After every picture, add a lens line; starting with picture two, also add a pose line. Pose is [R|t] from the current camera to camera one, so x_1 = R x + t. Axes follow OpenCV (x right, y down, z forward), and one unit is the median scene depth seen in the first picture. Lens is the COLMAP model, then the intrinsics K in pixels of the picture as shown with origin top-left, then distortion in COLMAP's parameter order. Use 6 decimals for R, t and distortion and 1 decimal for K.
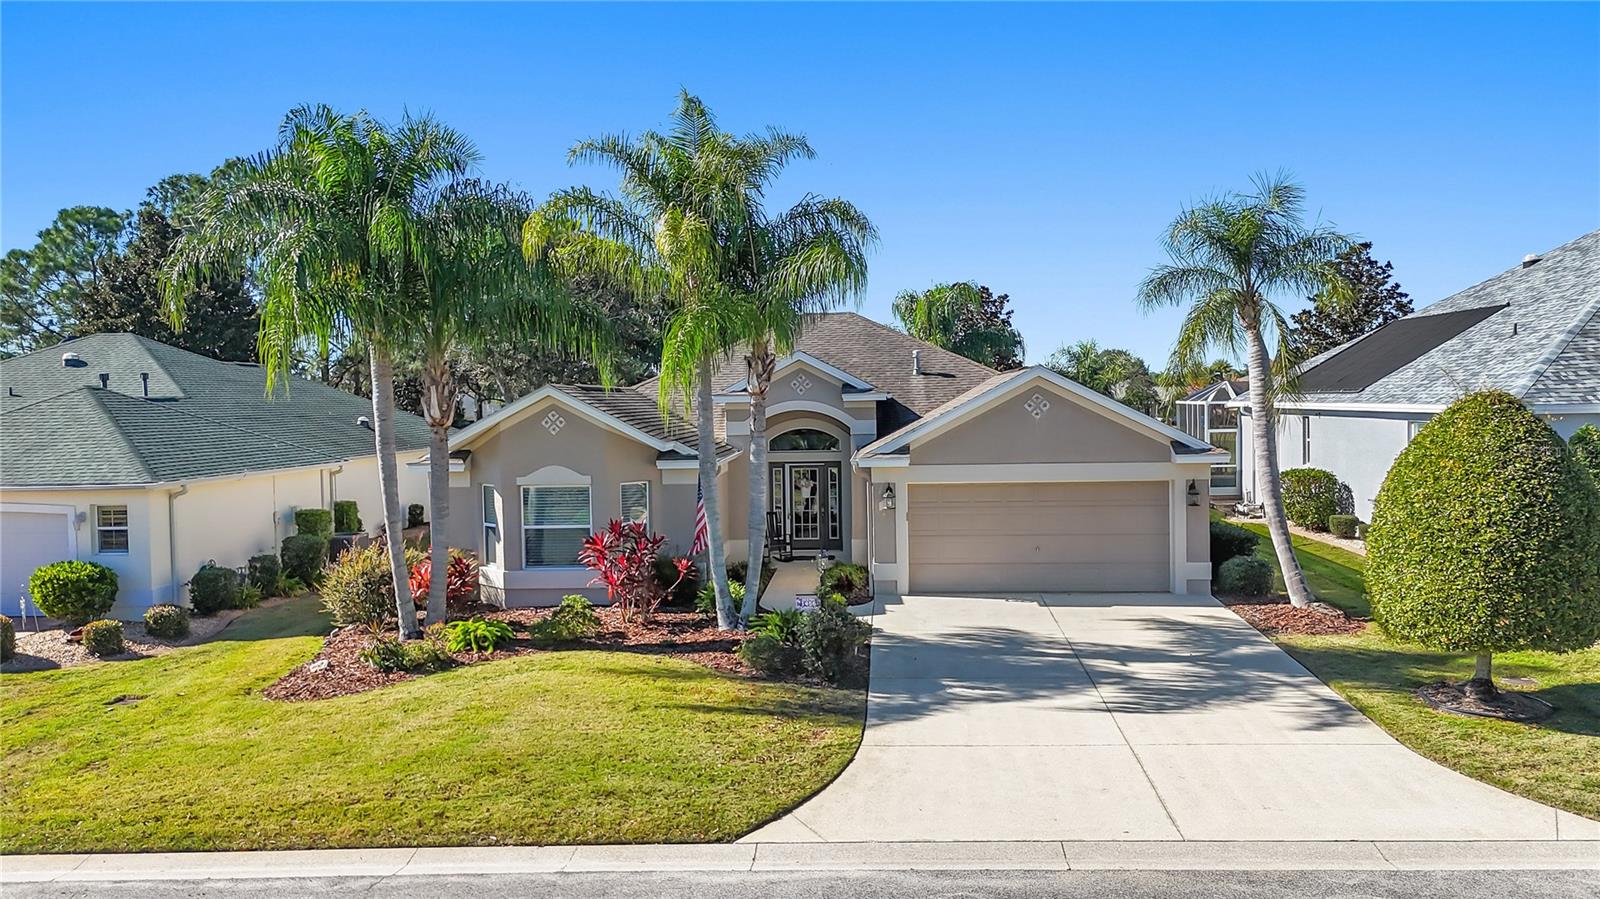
lens RADIAL K [[1191.8, 0, 803.1], [0, 1191.8, 442.1], [0, 0, 1]] dist [0.048625, -0.021119]
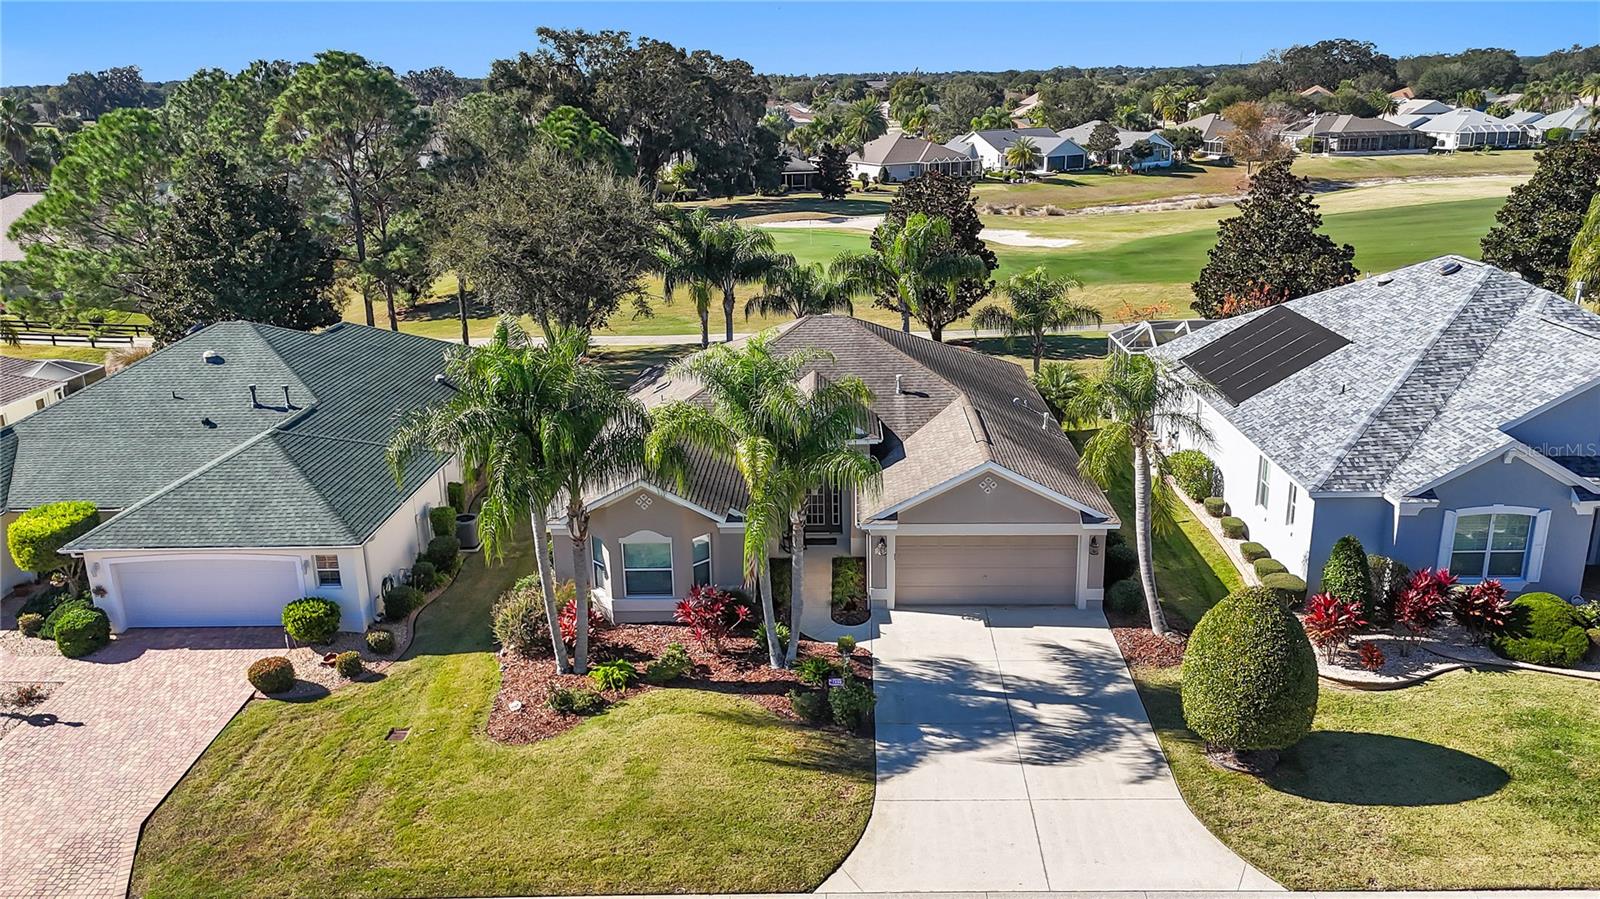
lens RADIAL K [[1191.8, 0, 799.6], [0, 1191.8, 453.1], [0, 0, 1]] dist [0.048625, -0.021119]
pose [[0.999484, -0.015751, 0.027992, -0.075024], [0.007833, 0.964718, 0.263167, -0.510555], [-0.031149, -0.262812, 0.964344, -0.392281]]
